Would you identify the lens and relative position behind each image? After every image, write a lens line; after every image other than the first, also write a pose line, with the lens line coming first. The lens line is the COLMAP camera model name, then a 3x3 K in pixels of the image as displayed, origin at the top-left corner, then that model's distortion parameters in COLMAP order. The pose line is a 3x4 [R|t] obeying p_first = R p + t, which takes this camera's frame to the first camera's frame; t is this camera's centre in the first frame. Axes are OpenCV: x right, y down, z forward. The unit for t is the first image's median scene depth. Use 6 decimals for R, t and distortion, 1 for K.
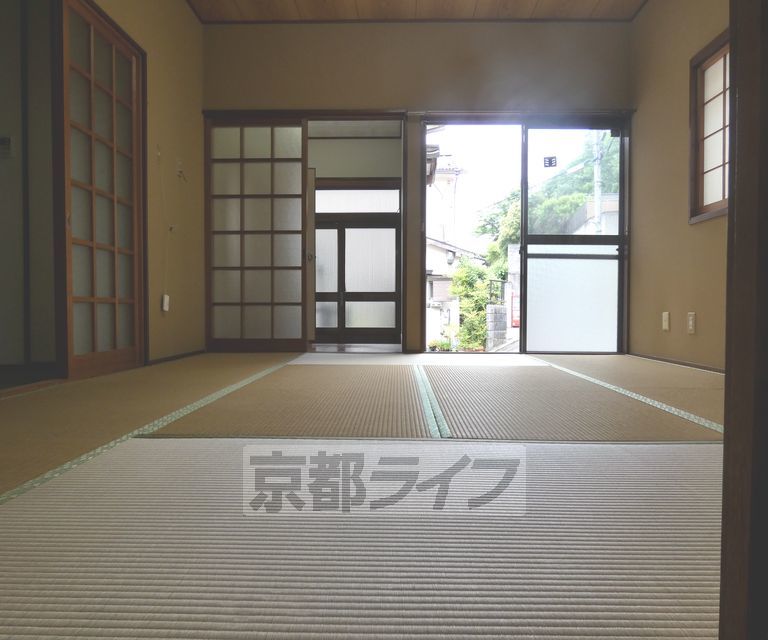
lens RADIAL K [[488.0, 0, 384.2], [0, 488.0, 314.1], [0, 0, 1]] dist [-0.005013, -0.000561]
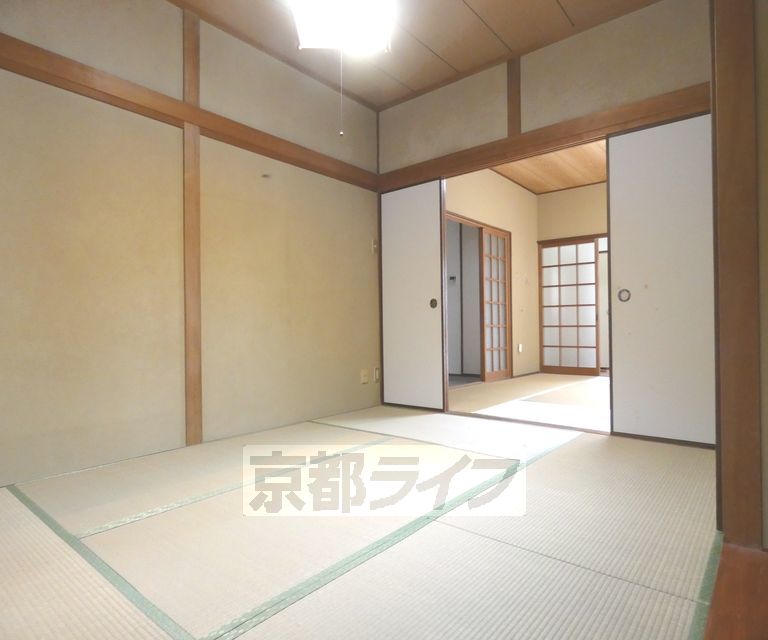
lens RADIAL K [[465.1, 0, 380.8], [0, 465.1, 318.8], [0, 0, 1]] dist [0.000436, -0.000334]
pose [[0.783695, -0.015554, -0.620951, 0.254048], [-0.001517, 0.999636, -0.026954, -0.076693], [0.621144, 0.022066, 0.783386, -0.745162]]
